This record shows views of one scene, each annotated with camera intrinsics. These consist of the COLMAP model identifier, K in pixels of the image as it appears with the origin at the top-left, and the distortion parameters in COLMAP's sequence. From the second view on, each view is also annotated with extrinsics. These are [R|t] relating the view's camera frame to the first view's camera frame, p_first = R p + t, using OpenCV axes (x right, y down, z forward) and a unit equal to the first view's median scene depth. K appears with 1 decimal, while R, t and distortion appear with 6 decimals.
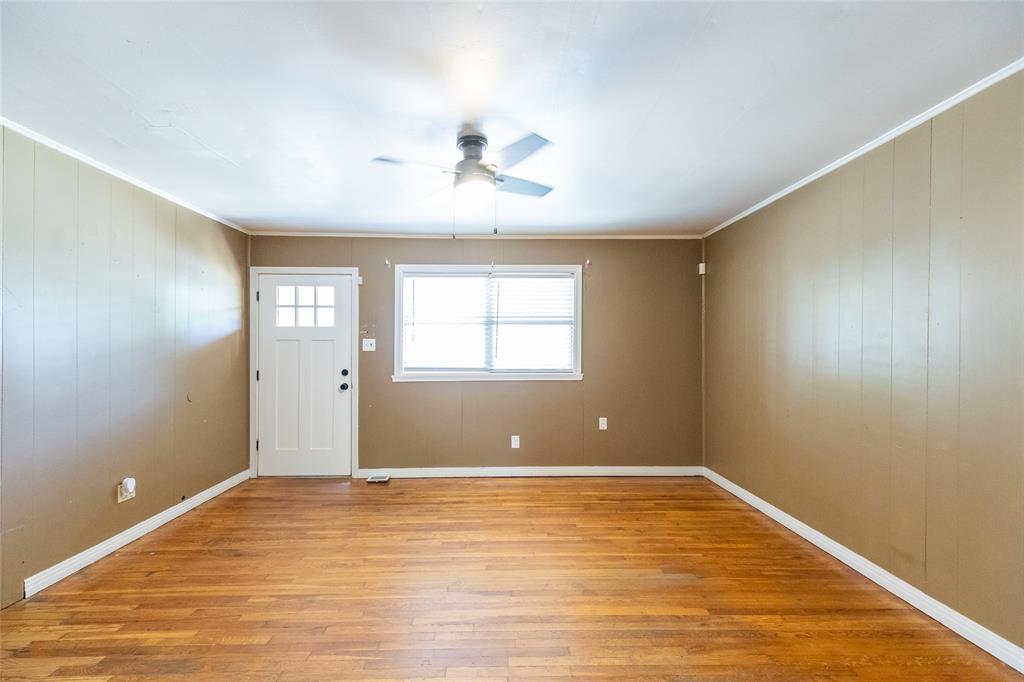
lens RADIAL K [[464.0, 0, 515.7], [0, 464.0, 347.7], [0, 0, 1]] dist [0.004341, 0.000323]
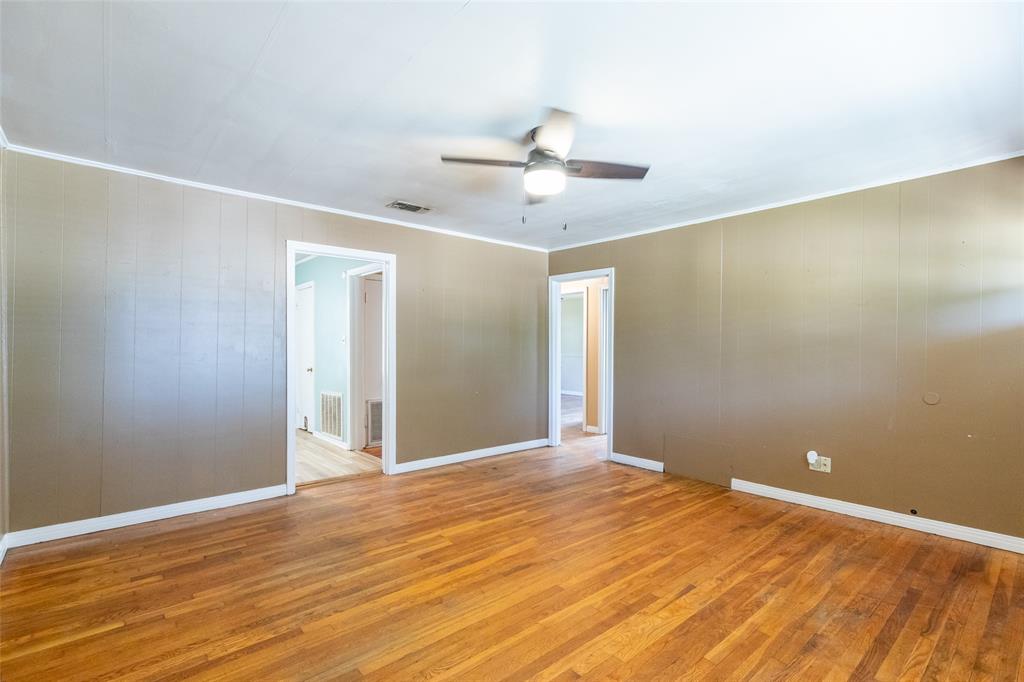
lens RADIAL K [[464.0, 0, 515.7], [0, 464.0, 347.7], [0, 0, 1]] dist [0.004341, 0.000323]
pose [[-0.771535, -0.000908, -0.636186, 0.565811], [-0.002770, 0.999994, 0.001933, 0.024912], [0.636180, 0.003254, -0.771533, 1.652788]]
